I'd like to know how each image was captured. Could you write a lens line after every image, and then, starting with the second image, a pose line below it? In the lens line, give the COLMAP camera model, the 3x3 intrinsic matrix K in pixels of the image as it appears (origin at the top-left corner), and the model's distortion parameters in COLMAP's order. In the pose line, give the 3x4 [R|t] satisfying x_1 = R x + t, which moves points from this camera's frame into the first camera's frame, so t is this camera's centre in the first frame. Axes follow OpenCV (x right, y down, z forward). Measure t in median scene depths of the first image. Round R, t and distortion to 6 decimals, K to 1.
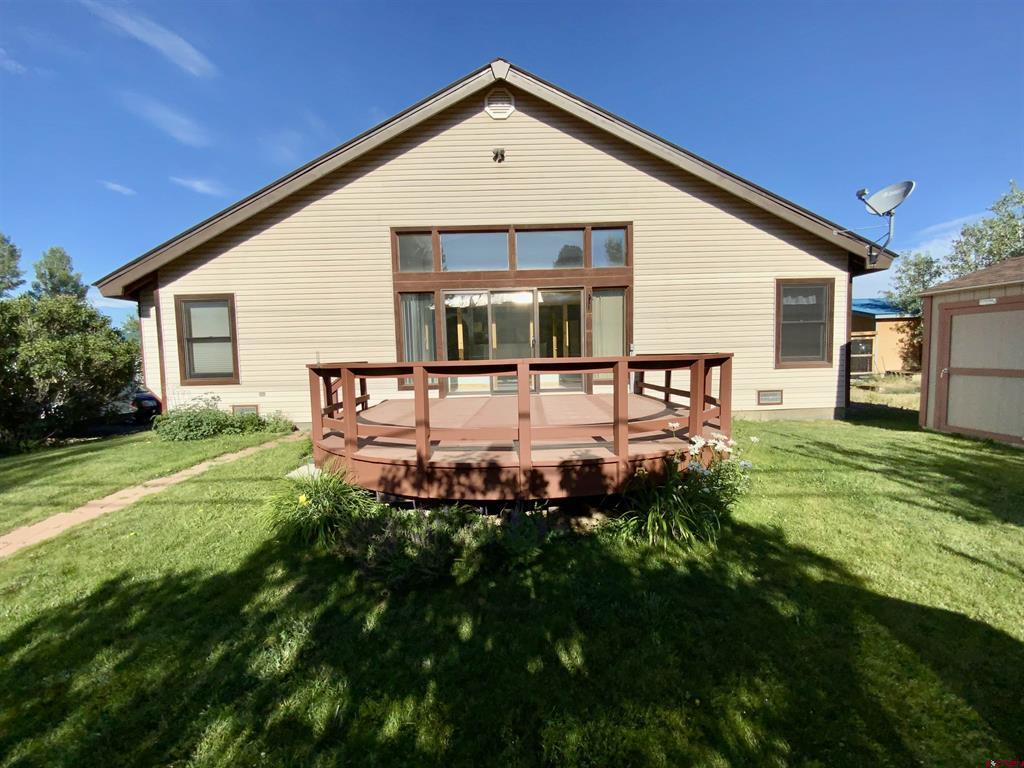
lens RADIAL K [[415.1, 0, 512.0], [0, 415.1, 384.0], [0, 0, 1]] dist [0.020640, -0.018380]
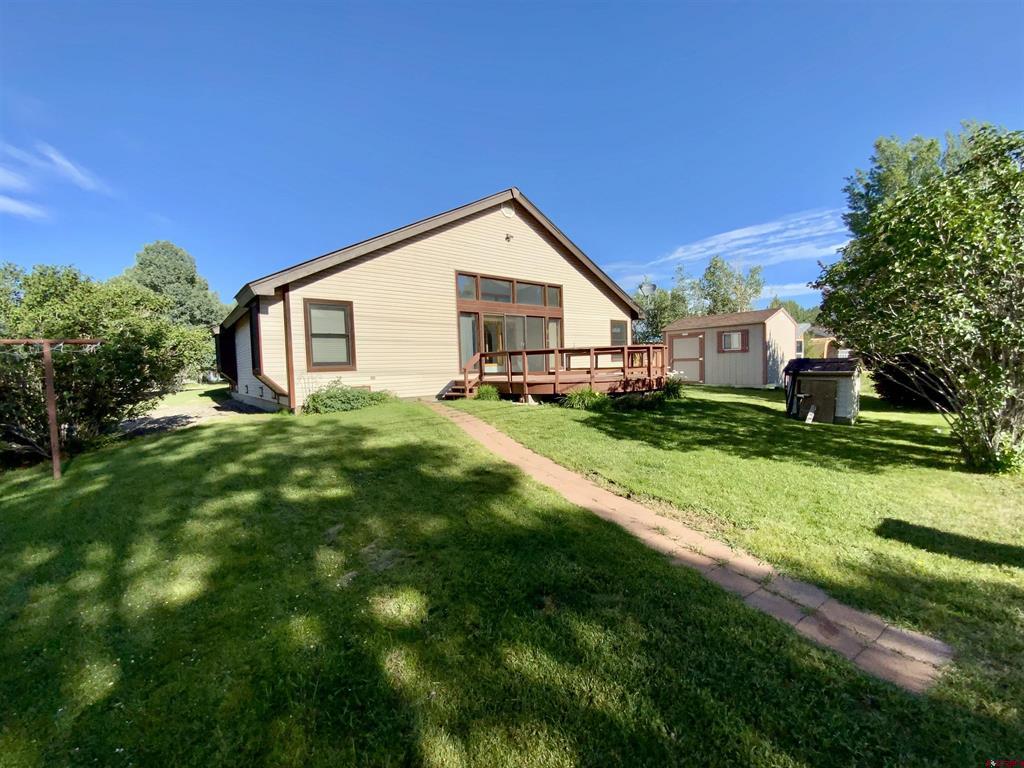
lens RADIAL K [[415.1, 0, 512.0], [0, 415.1, 384.0], [0, 0, 1]] dist [0.020640, -0.018380]
pose [[0.780118, -0.027078, 0.625046, -1.096345], [0.054243, 0.998228, -0.024457, 0.101178], [-0.623276, 0.052984, 0.780205, -0.321355]]
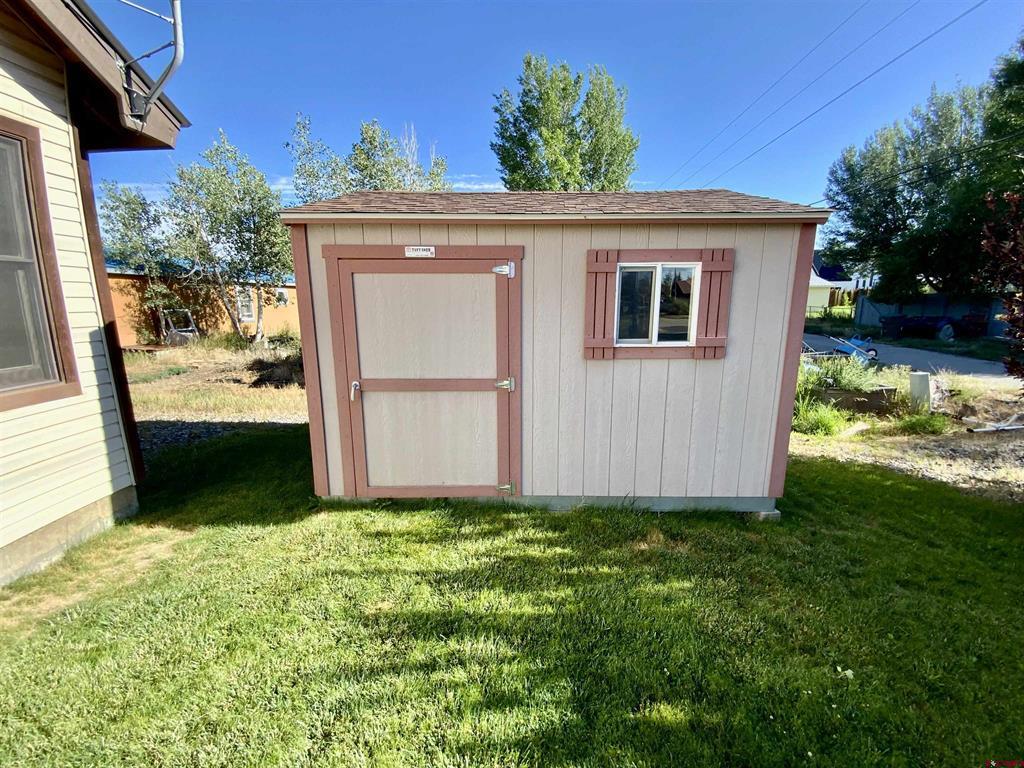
lens RADIAL K [[415.1, 0, 512.0], [0, 415.1, 384.0], [0, 0, 1]] dist [0.020640, -0.018380]
pose [[0.037384, -0.164910, 0.985600, 0.442326], [0.072226, 0.984156, 0.161929, -0.080708], [-0.996687, 0.065132, 0.048702, 0.627976]]
